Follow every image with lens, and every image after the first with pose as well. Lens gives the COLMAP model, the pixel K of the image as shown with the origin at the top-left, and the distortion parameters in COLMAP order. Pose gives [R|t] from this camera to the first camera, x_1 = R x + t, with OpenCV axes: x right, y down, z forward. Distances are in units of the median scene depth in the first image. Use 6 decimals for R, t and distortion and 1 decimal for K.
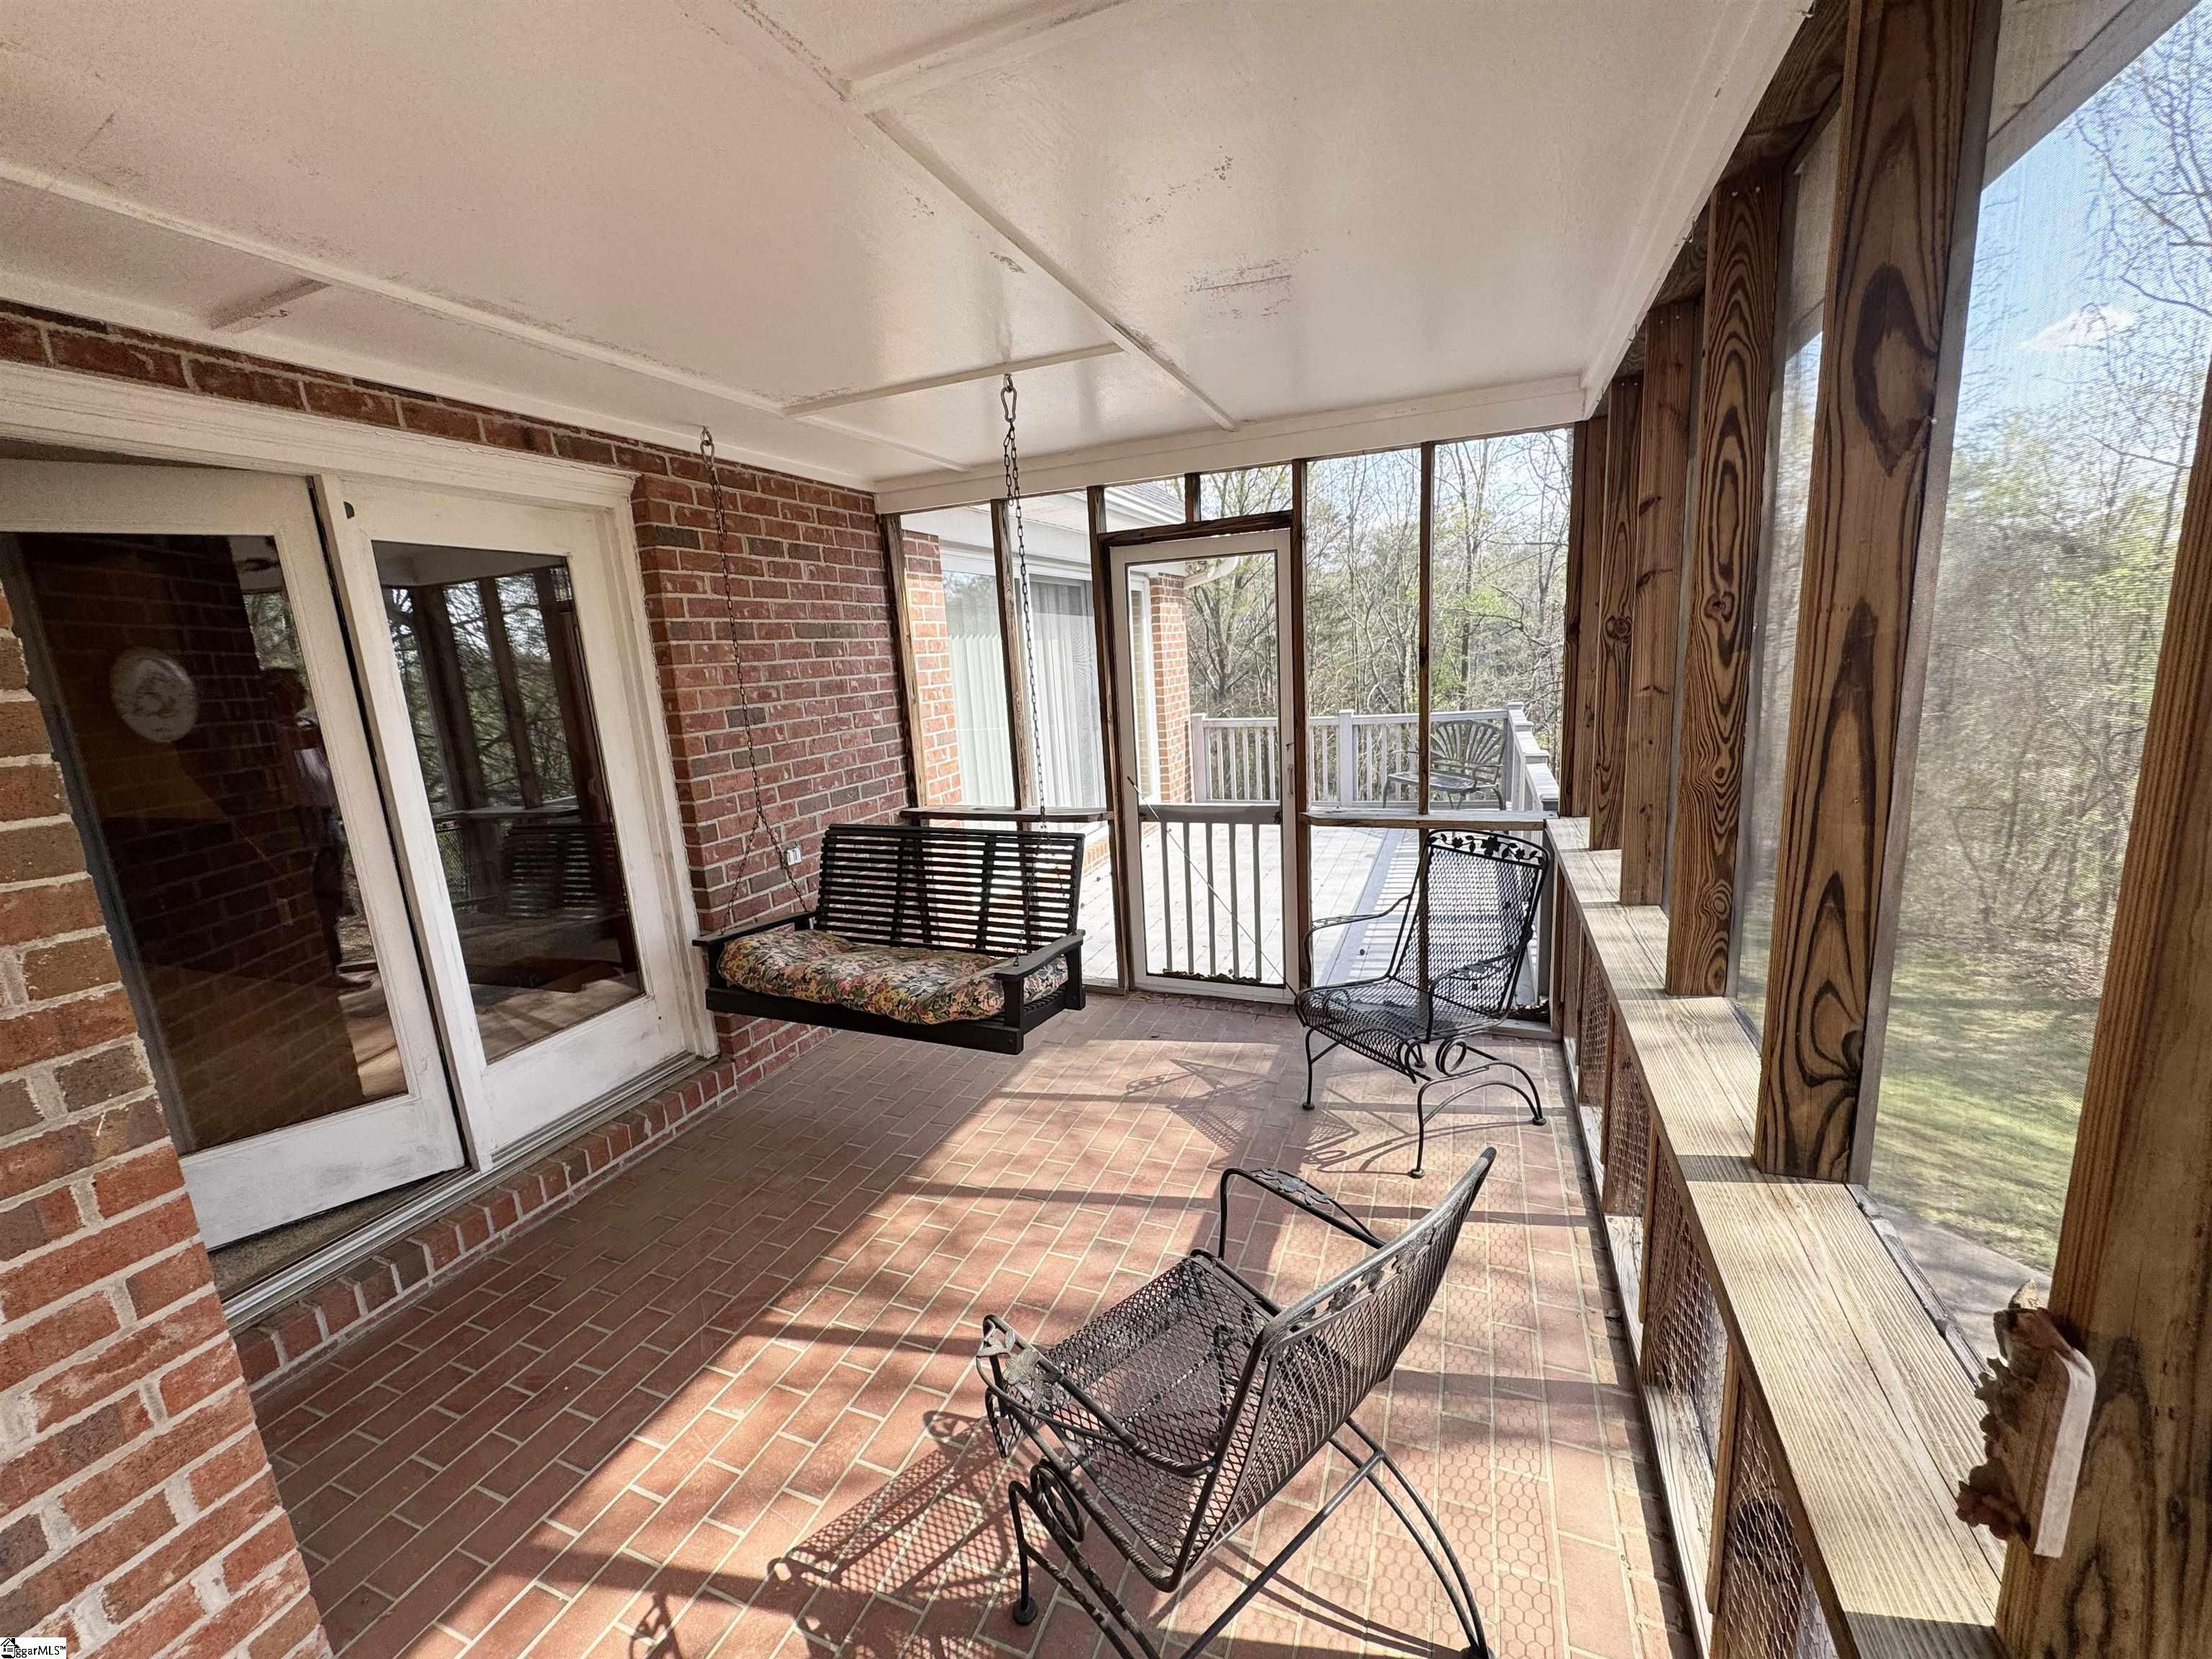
lens RADIAL K [[884.4, 0, 1099.2], [0, 884.4, 828.0], [0, 0, 1]] dist [0.001009, -0.000182]
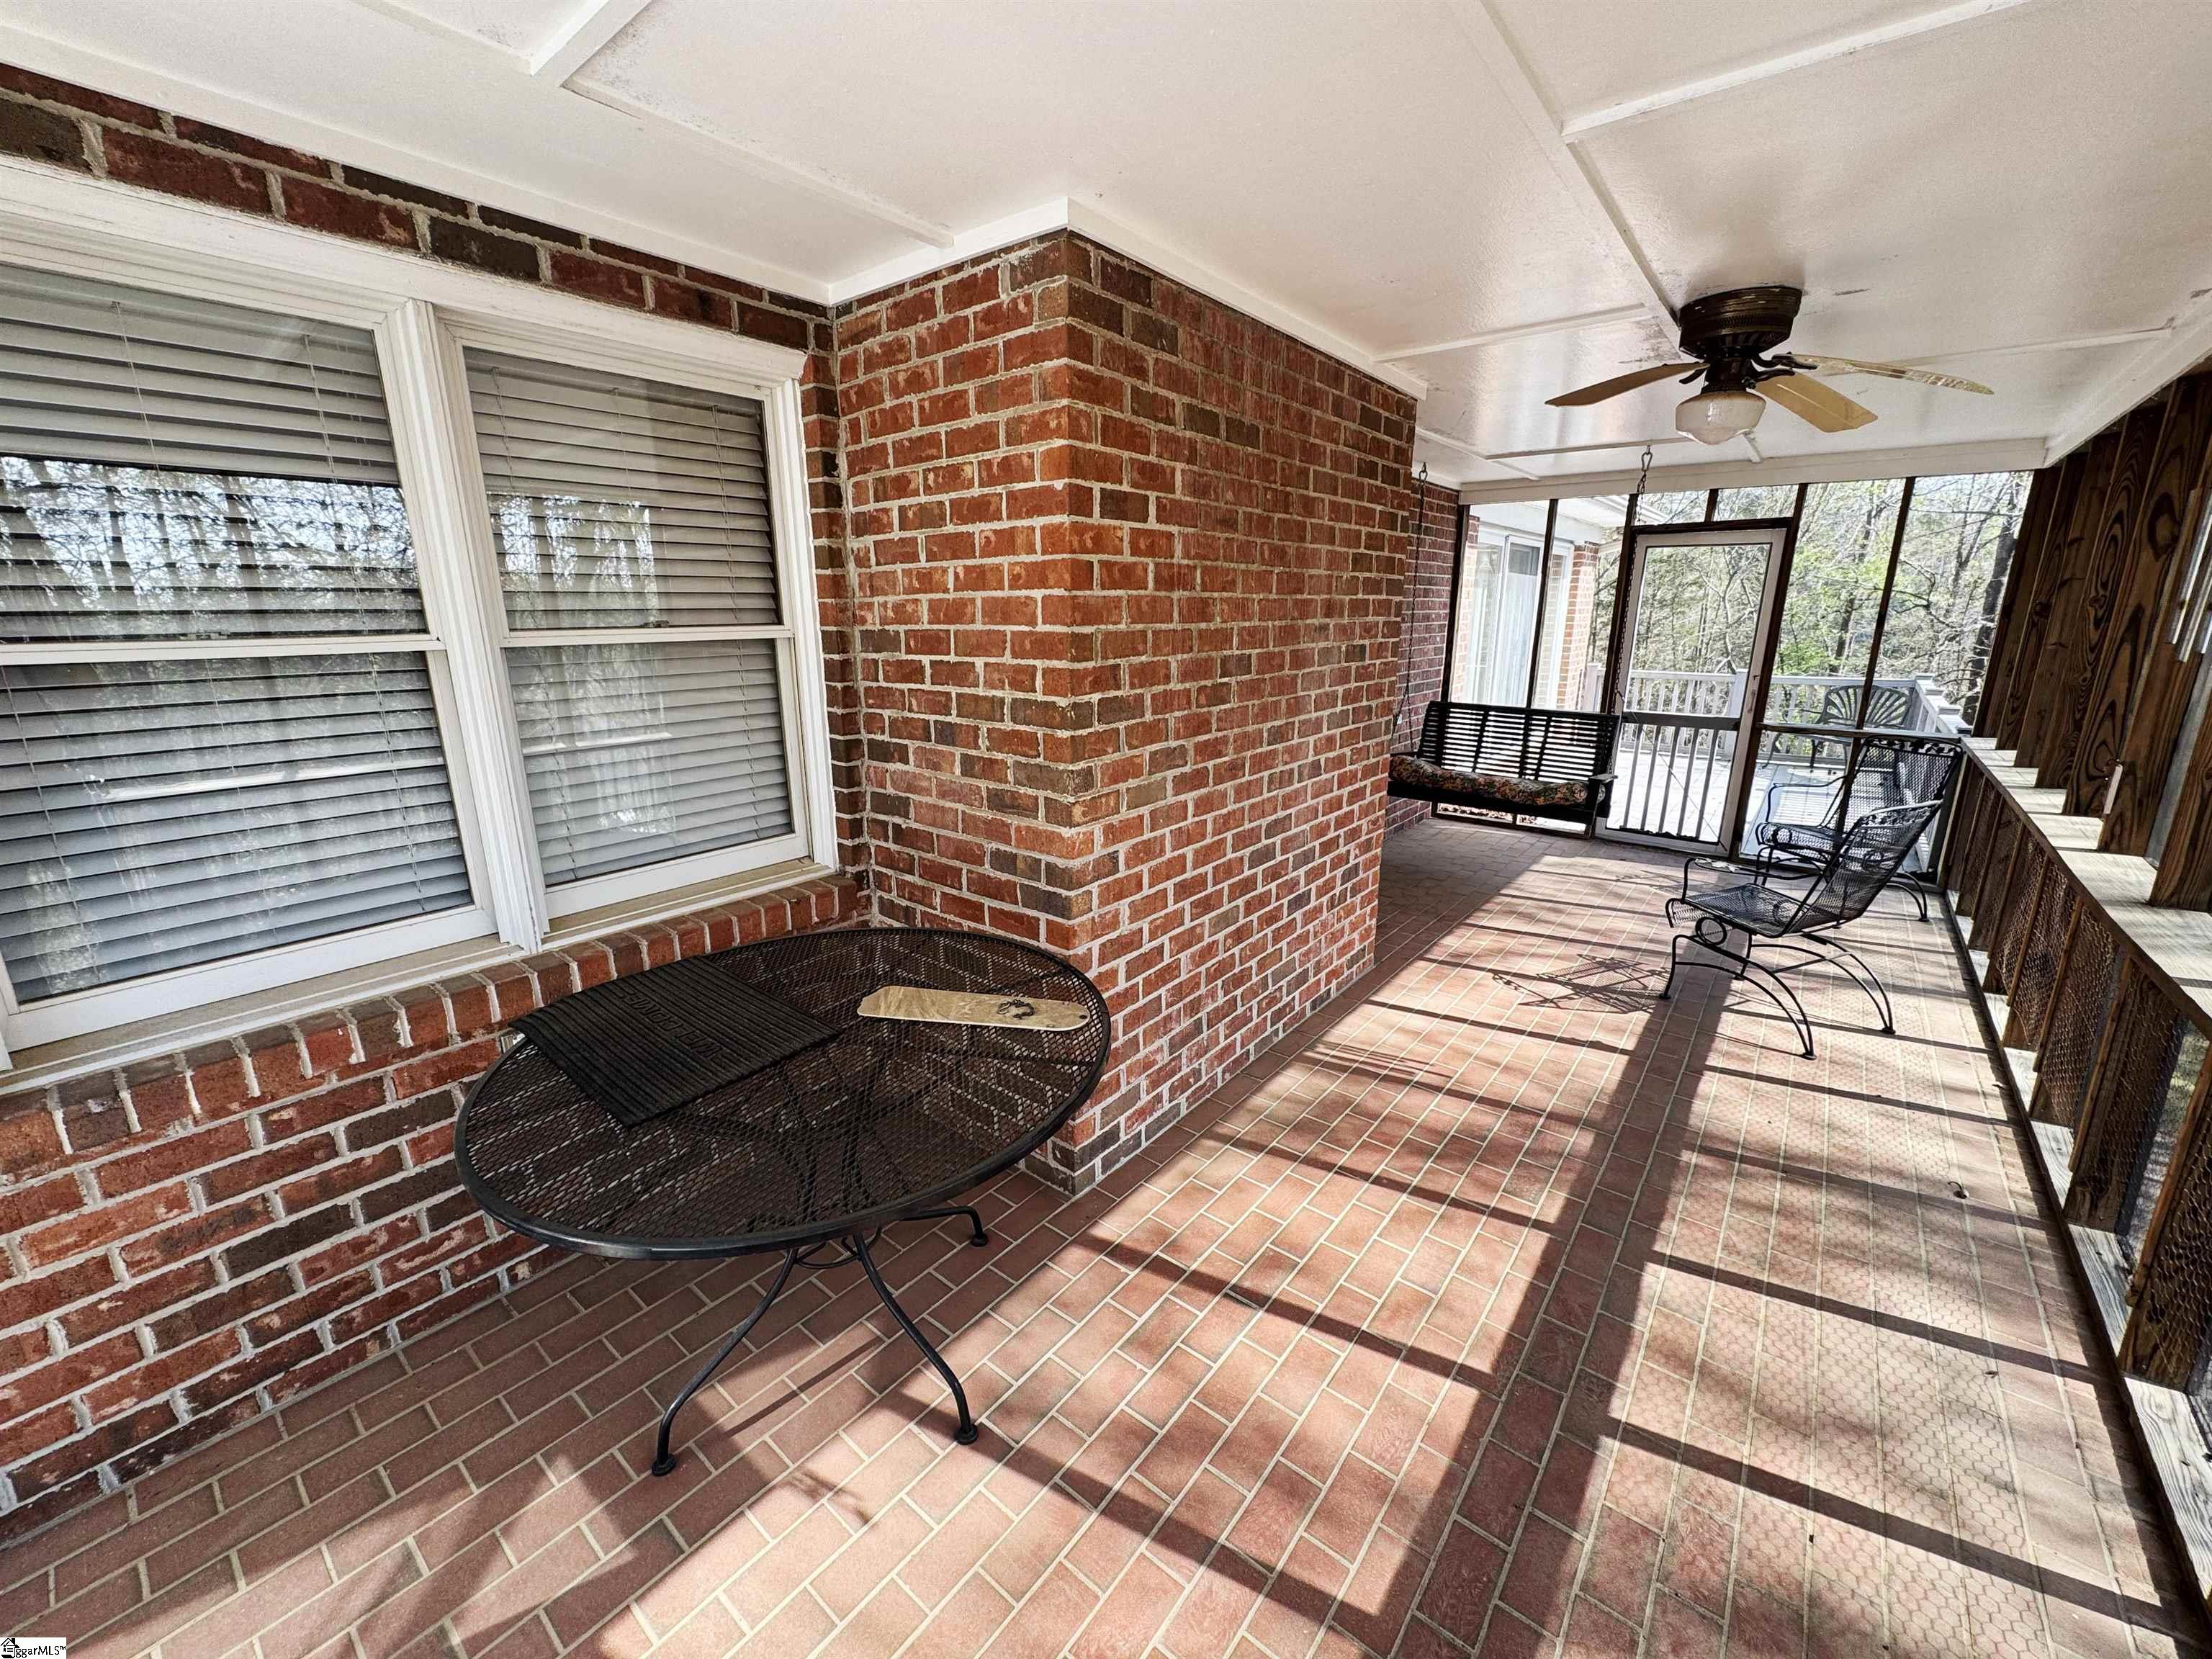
lens RADIAL K [[884.4, 0, 1103.4], [0, 884.4, 826.7], [0, 0, 1]] dist [0.001009, -0.000182]
pose [[0.956166, 0.127138, -0.263787, -0.515305], [-0.111555, 0.991051, 0.073299, 0.213897], [0.270745, -0.040659, 0.961792, -0.923537]]
